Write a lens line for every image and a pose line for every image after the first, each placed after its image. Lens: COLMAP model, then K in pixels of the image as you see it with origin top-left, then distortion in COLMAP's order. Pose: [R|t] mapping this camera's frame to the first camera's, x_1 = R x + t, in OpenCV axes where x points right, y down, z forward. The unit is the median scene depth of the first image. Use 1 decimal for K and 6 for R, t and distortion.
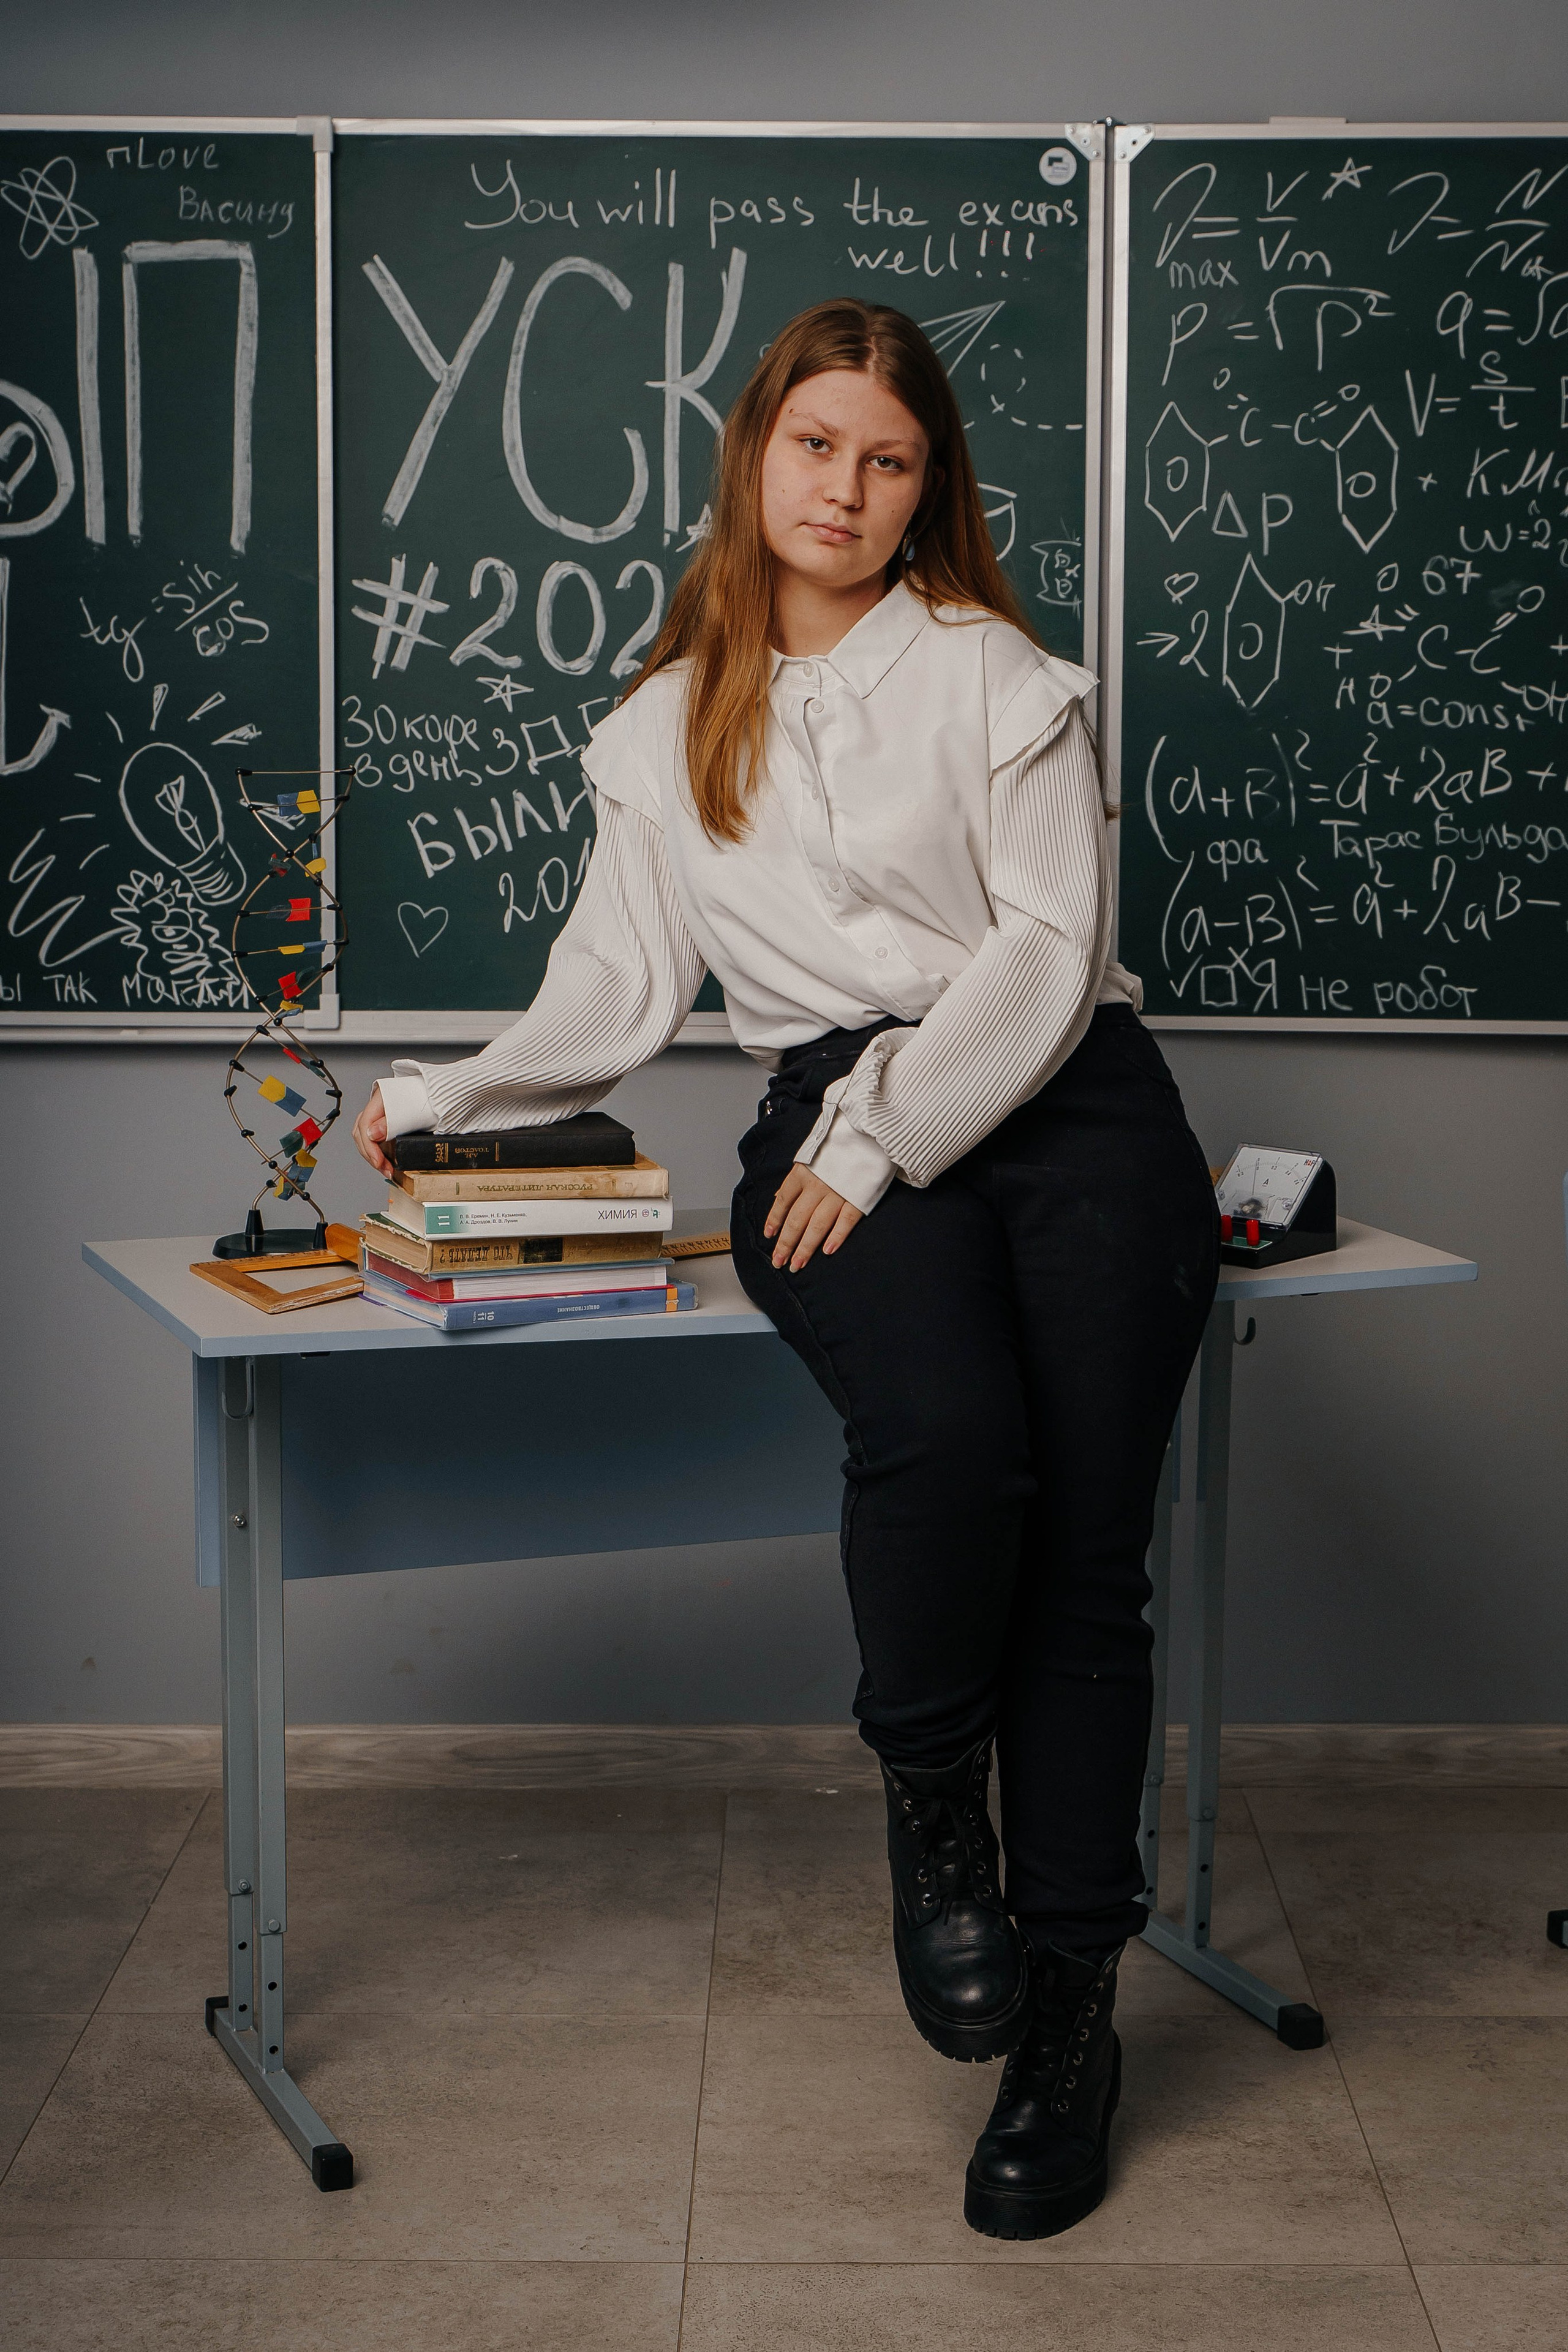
lens RADIAL K [[4876.0, 0, 848.7], [0, 4876.0, 1242.1], [0, 0, 1]] dist [-0.025602, 0.000000]
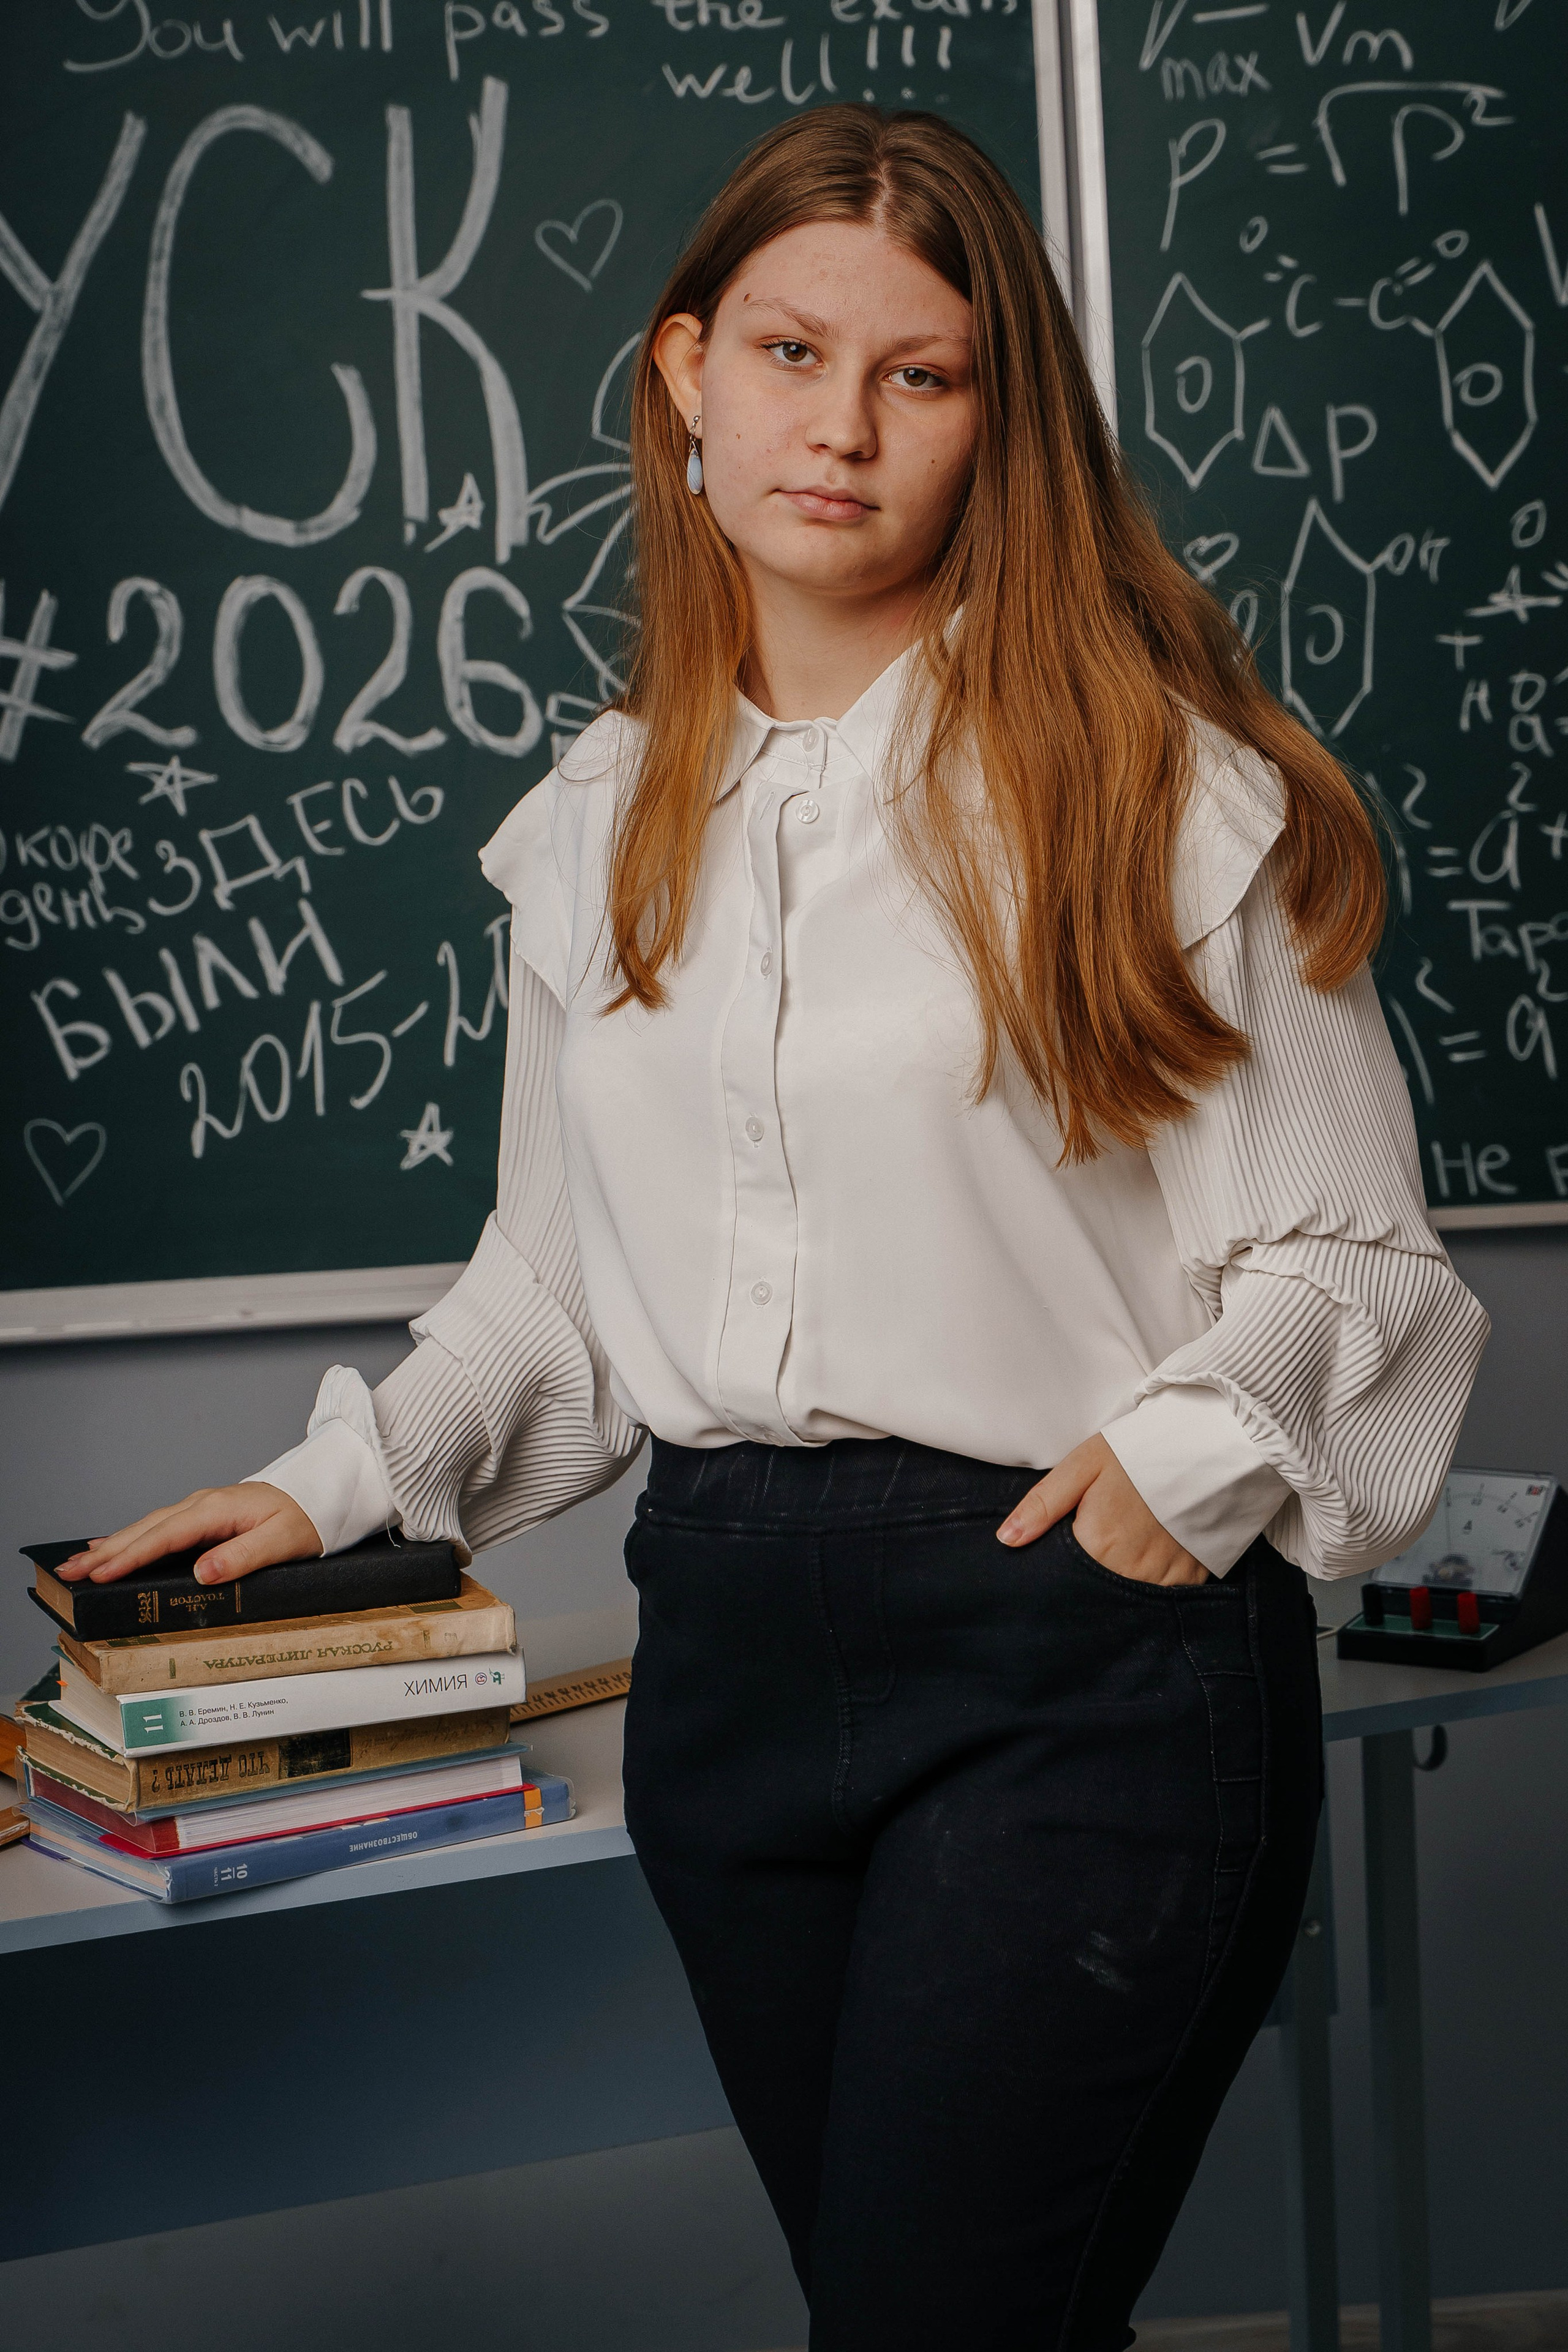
lens RADIAL K [[6176.5, 0, 876.5], [0, 6176.5, 1122.2], [0, 0, 1]] dist [-0.046209, 0.000000]
pose [[0.996701, -0.064844, 0.048817, -0.020815], [0.066918, 0.996869, -0.042113, -0.028344], [-0.045934, 0.045240, 0.997920, 0.188768]]
